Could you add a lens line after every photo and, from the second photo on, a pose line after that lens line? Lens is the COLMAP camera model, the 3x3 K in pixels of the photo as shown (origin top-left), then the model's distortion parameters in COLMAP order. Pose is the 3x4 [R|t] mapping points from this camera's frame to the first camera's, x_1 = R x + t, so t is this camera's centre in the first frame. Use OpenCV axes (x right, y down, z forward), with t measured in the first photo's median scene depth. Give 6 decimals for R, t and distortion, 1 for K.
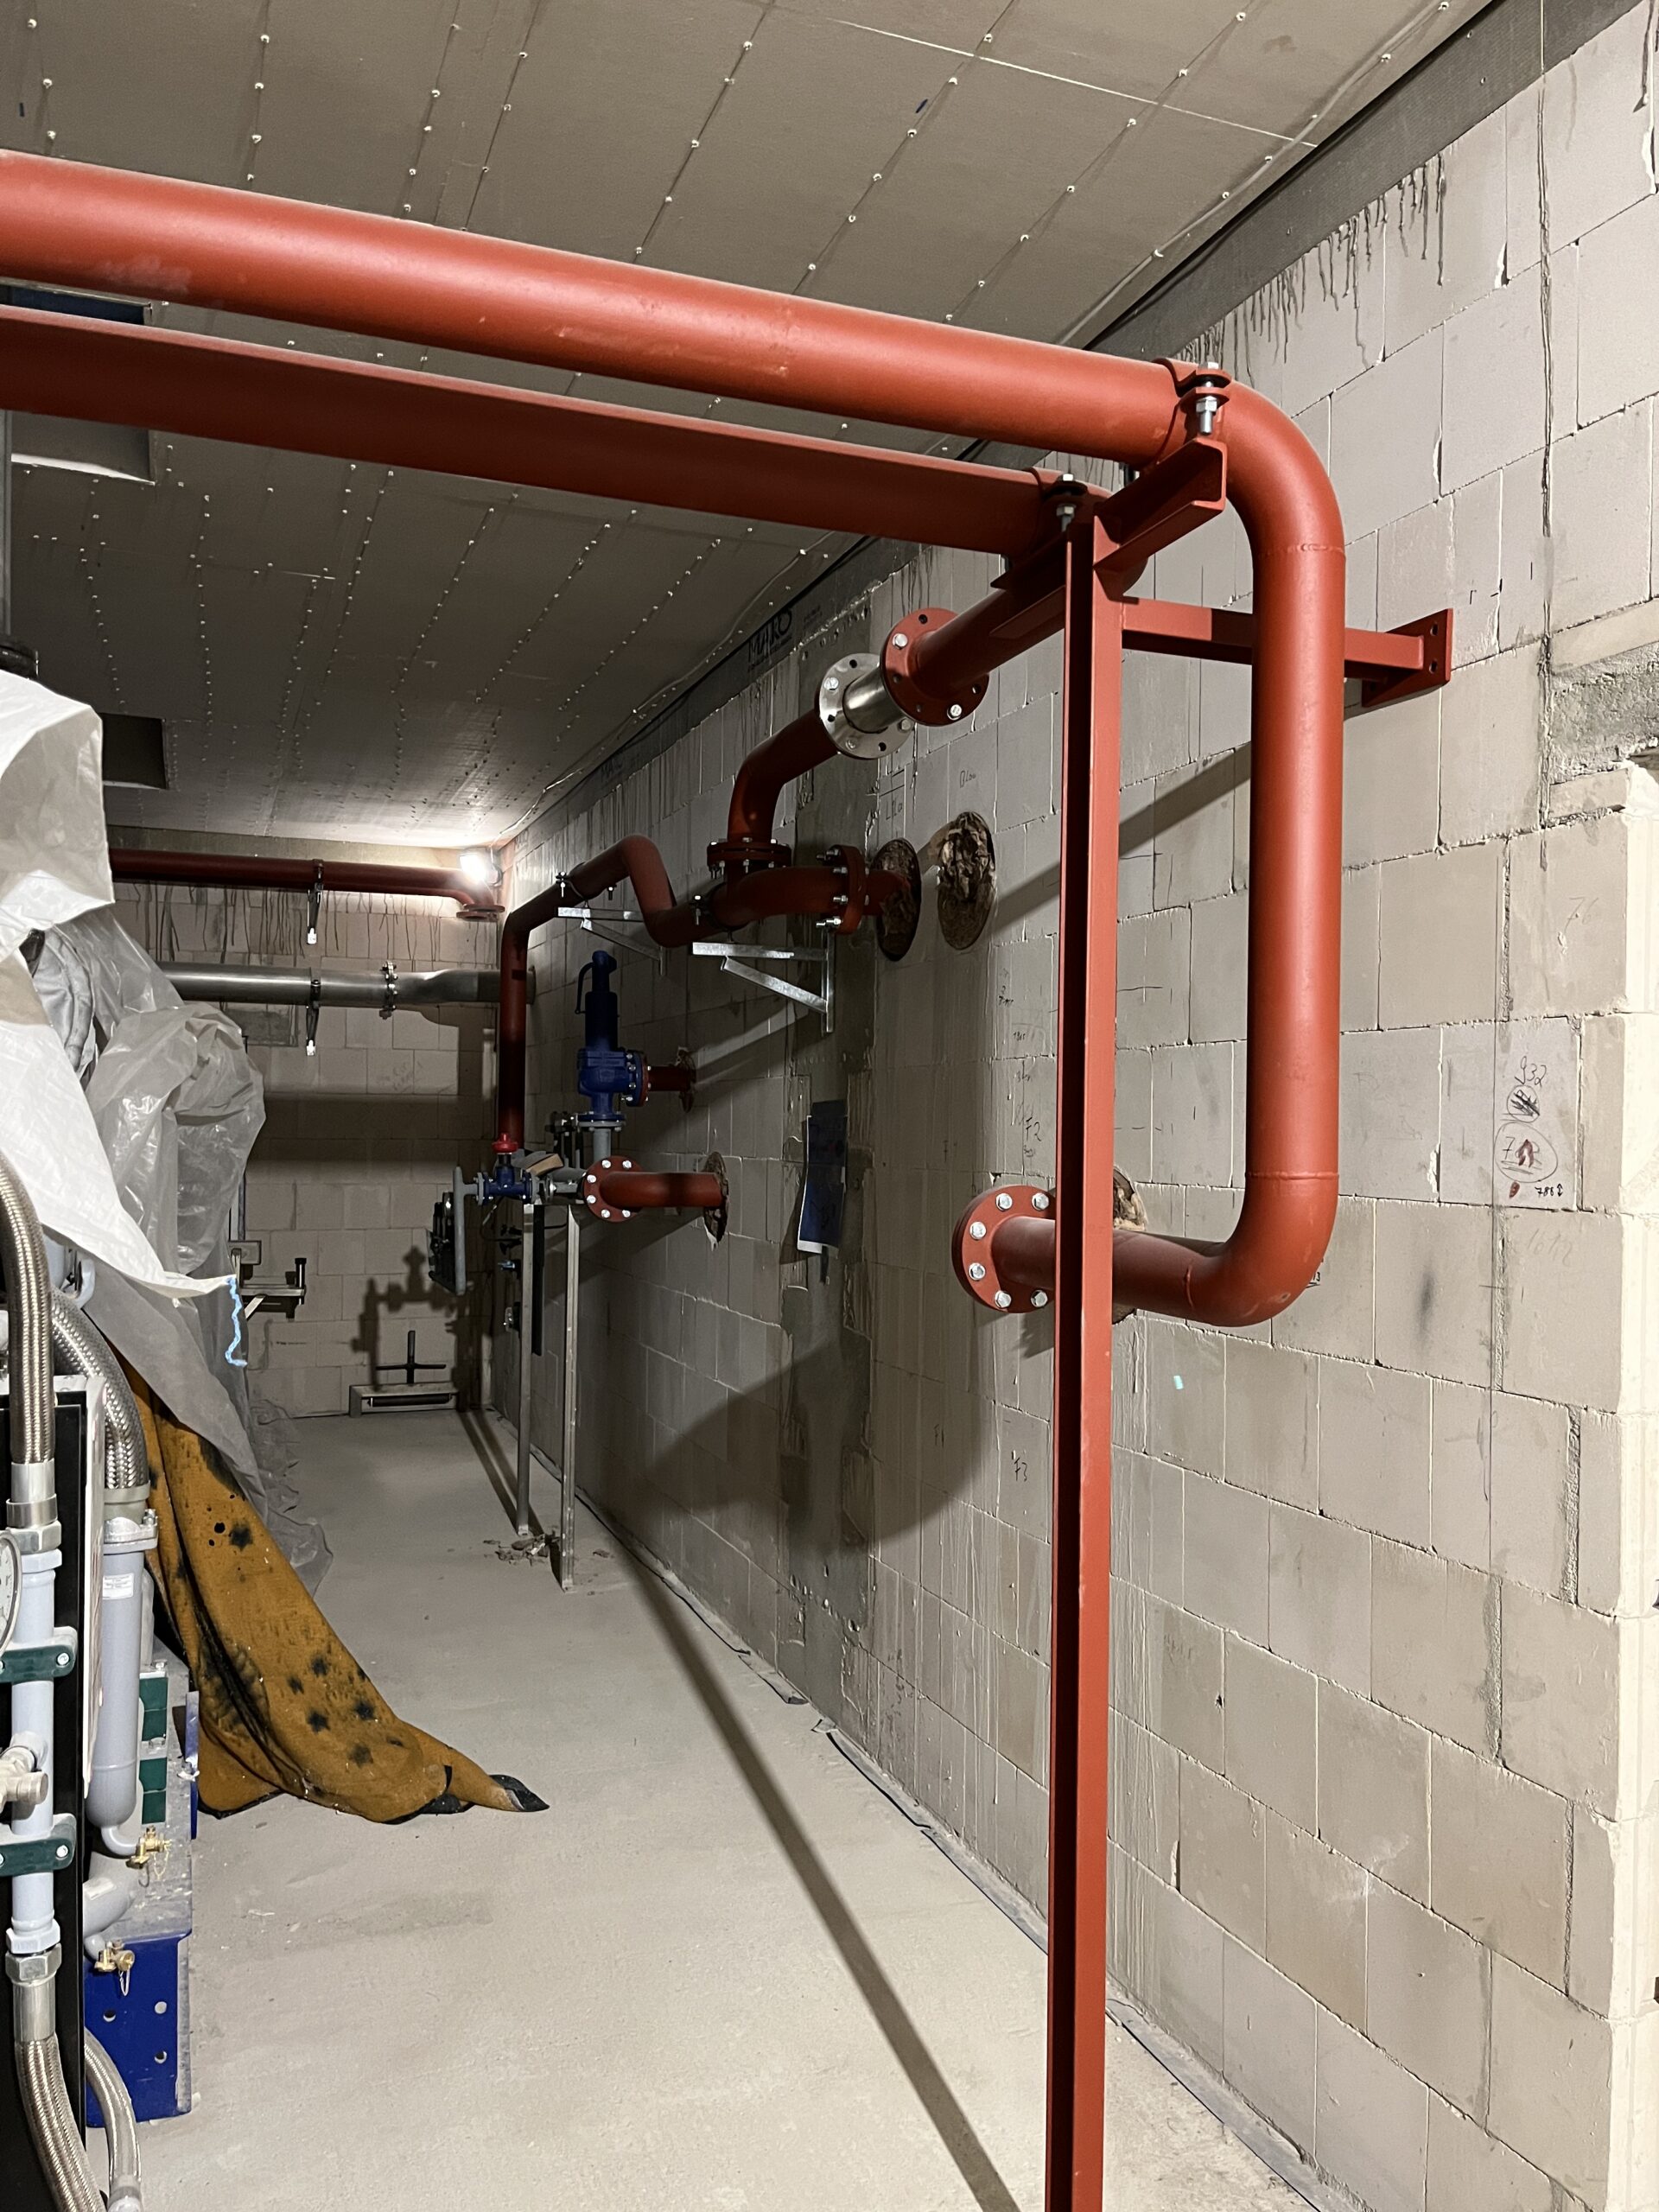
lens RADIAL K [[1663.9, 0, 832.2], [0, 1663.9, 1113.4], [0, 0, 1]] dist [0.069531, -0.099616]
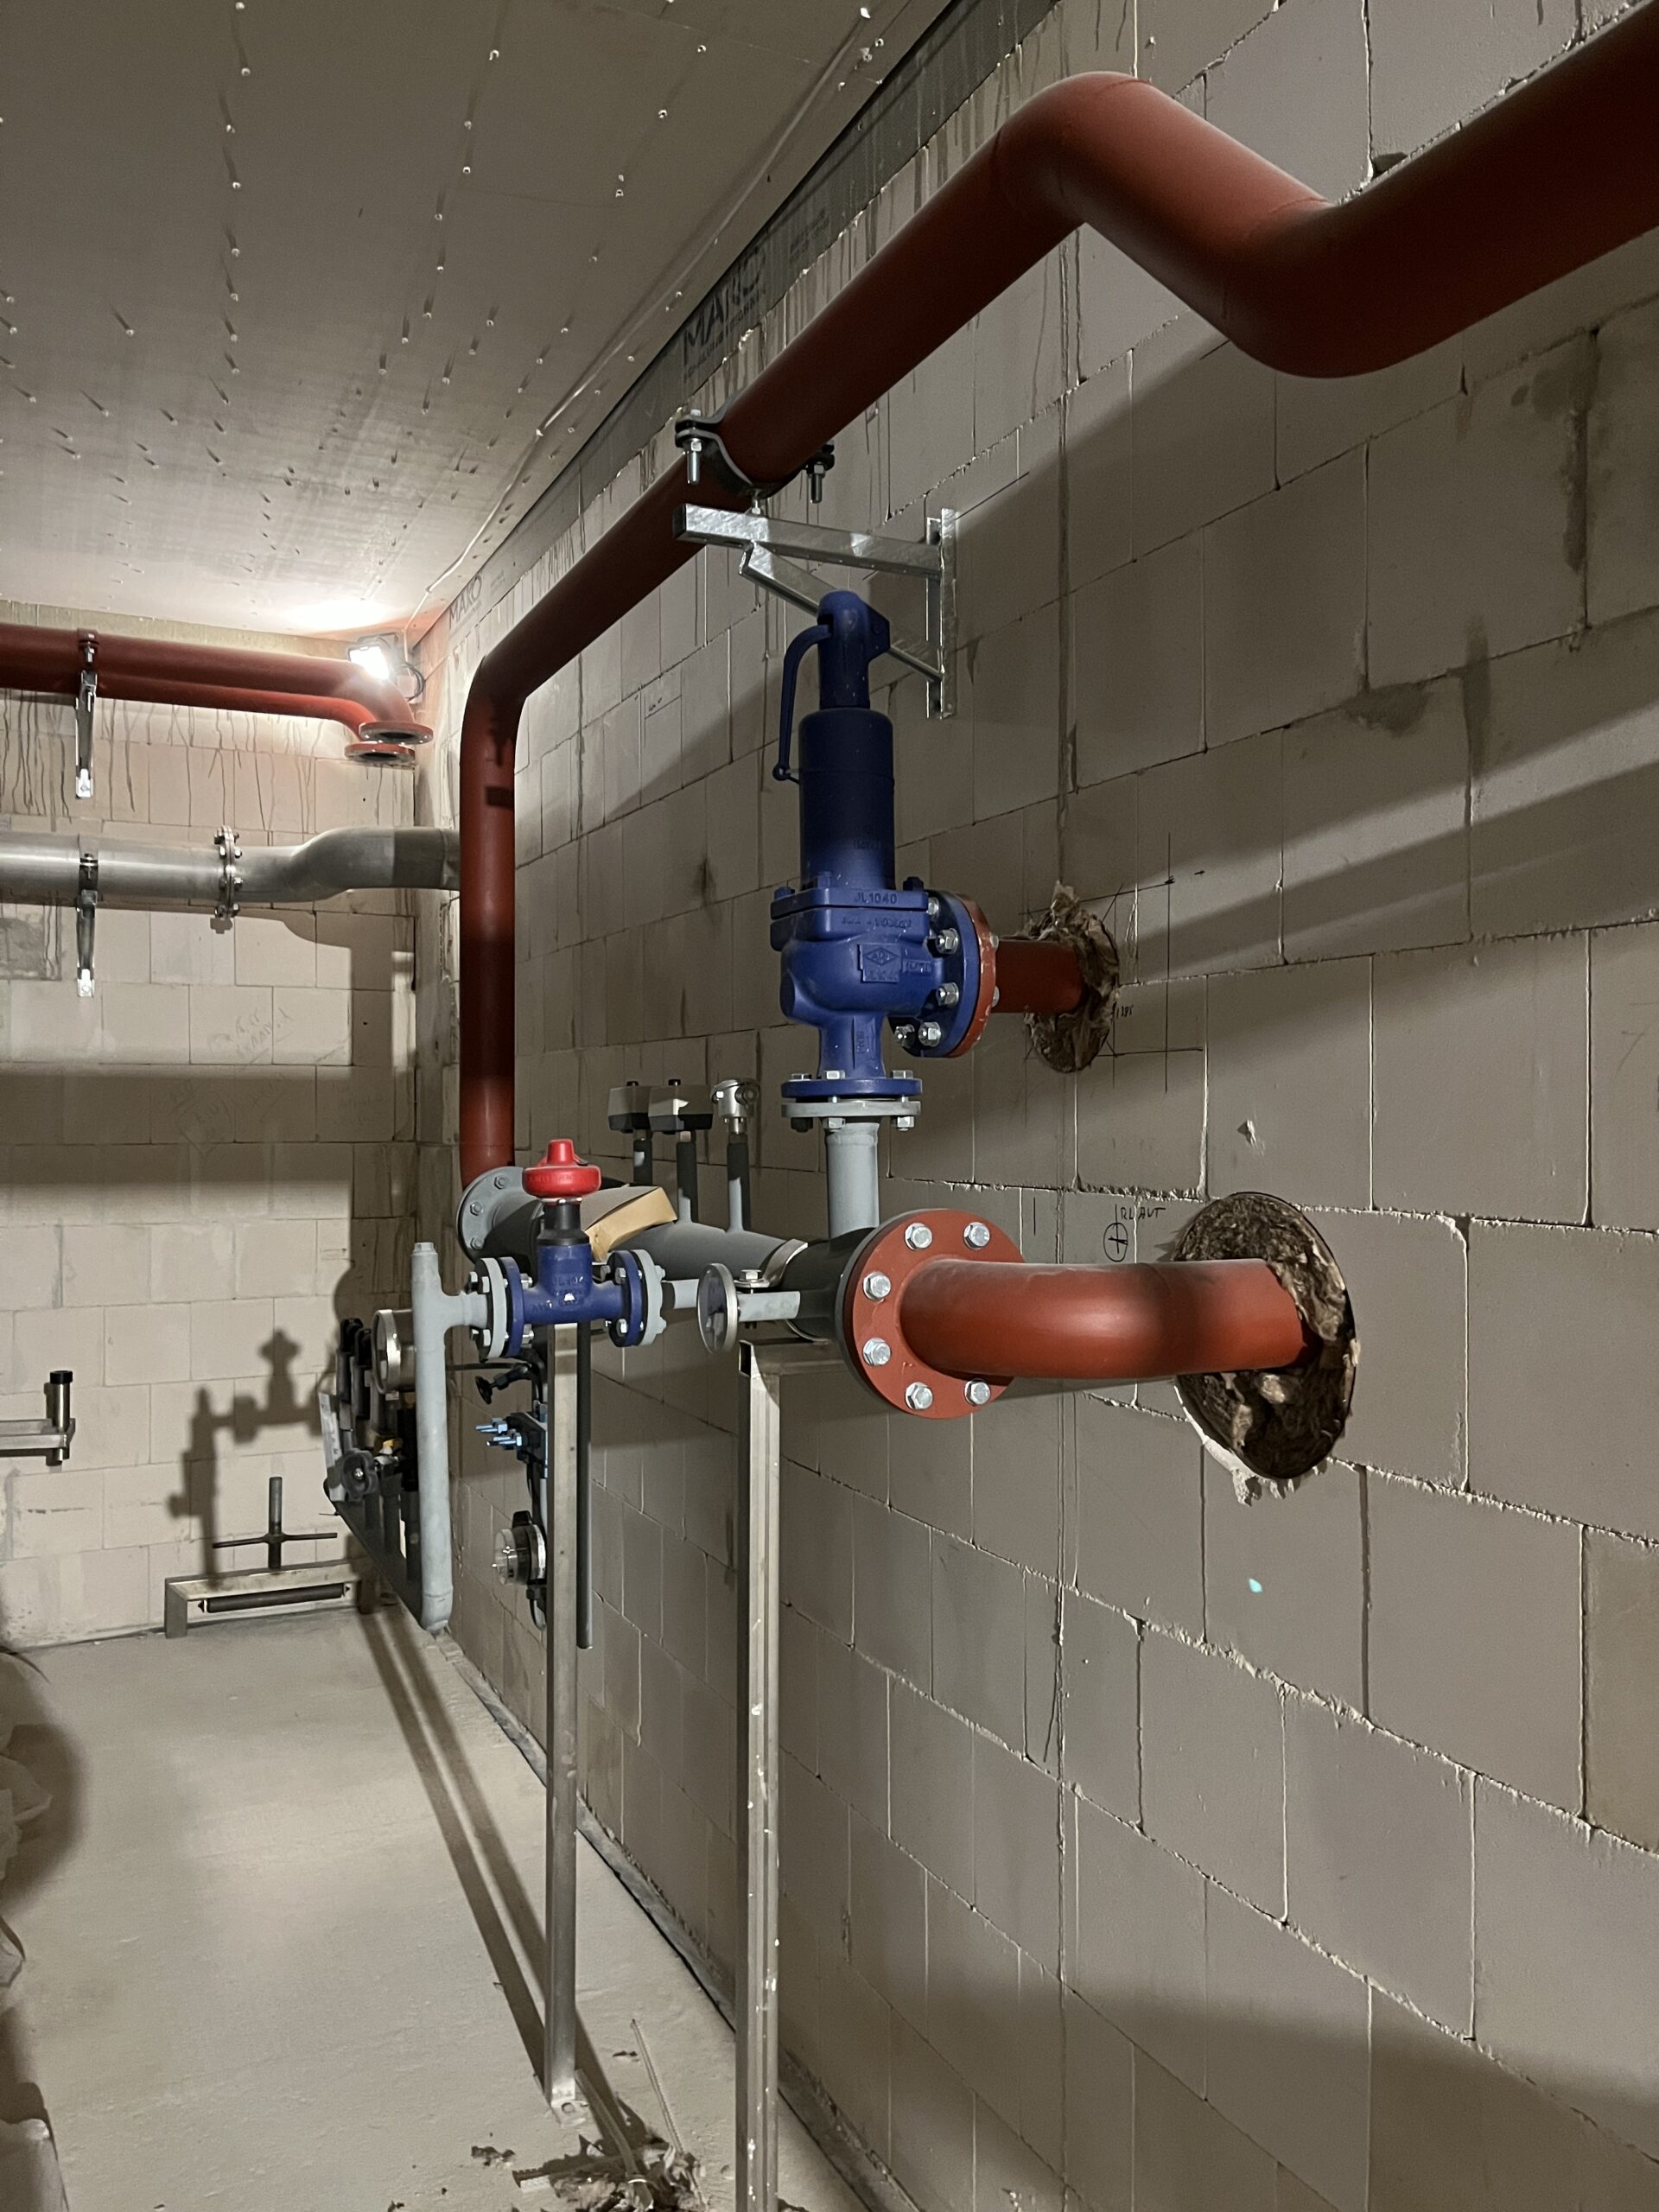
lens RADIAL K [[1663.9, 0, 814.4], [0, 1663.9, 1109.2], [0, 0, 1]] dist [0.069531, -0.099616]
pose [[0.997460, -0.012881, 0.070052, -0.108622], [0.012488, 0.999904, 0.006046, 0.002810], [-0.070123, -0.005155, 0.997525, 0.424290]]
